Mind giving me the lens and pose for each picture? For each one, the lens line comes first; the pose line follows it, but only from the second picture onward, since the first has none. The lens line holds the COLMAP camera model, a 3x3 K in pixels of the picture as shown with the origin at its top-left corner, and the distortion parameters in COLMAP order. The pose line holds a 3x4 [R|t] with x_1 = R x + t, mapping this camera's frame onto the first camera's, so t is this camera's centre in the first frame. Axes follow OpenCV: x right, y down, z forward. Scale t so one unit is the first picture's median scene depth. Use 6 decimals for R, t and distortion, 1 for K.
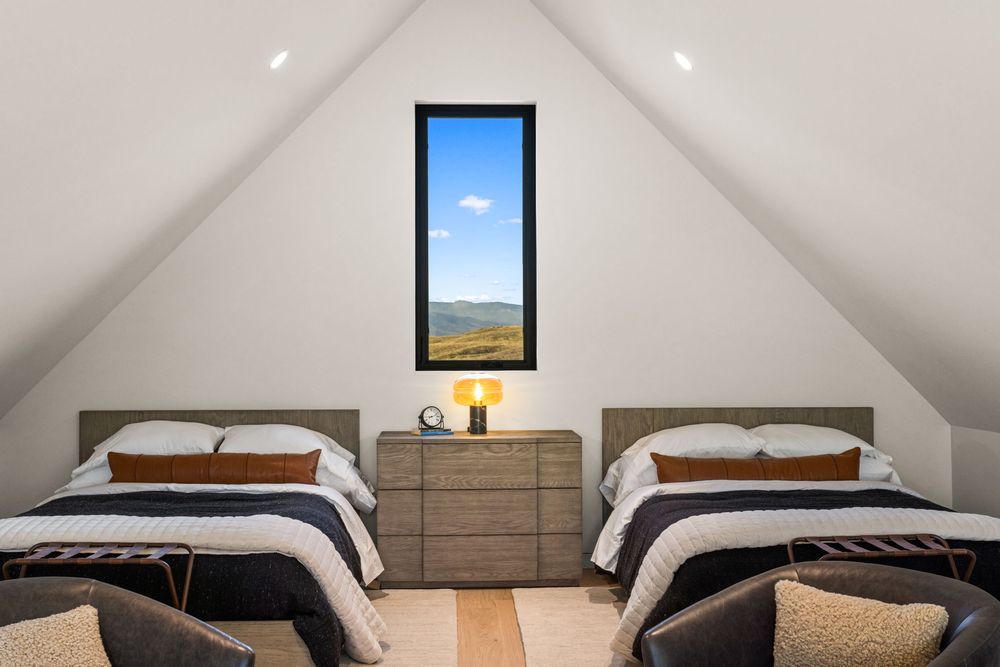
lens RADIAL K [[1134.1, 0, 510.1], [0, 1134.1, 331.7], [0, 0, 1]] dist [0.014150, 0.013017]
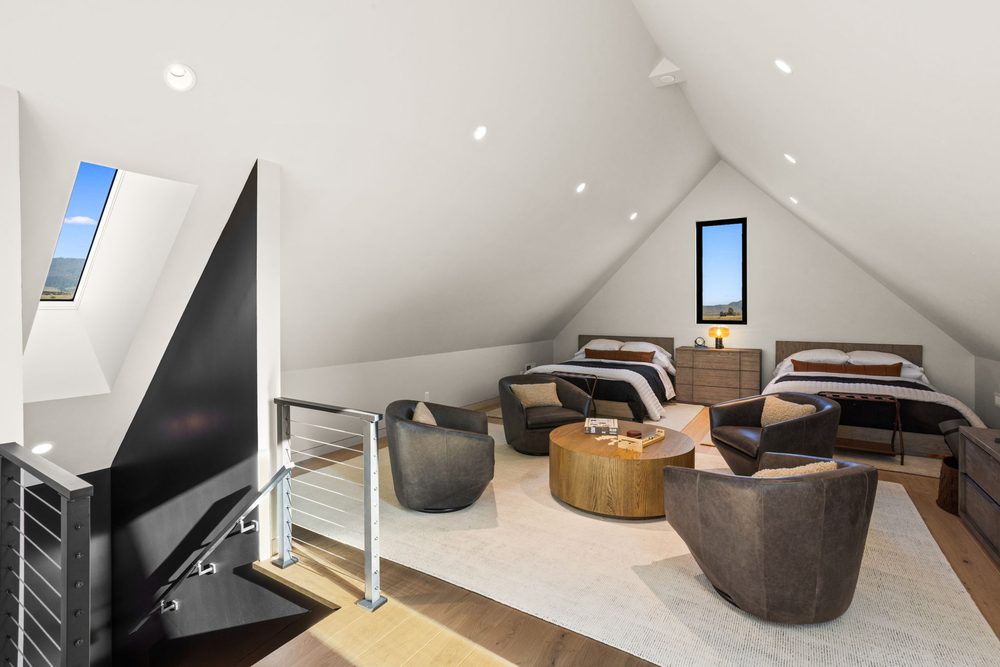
lens RADIAL K [[491.4, 0, 487.8], [0, 491.4, 316.4], [0, 0, 1]] dist [-0.001289, -0.000013]
pose [[0.815849, 0.012226, -0.578136, 0.189450], [-0.002986, 0.999852, 0.016930, -0.000494], [0.578257, -0.012085, 0.815765, -0.214926]]
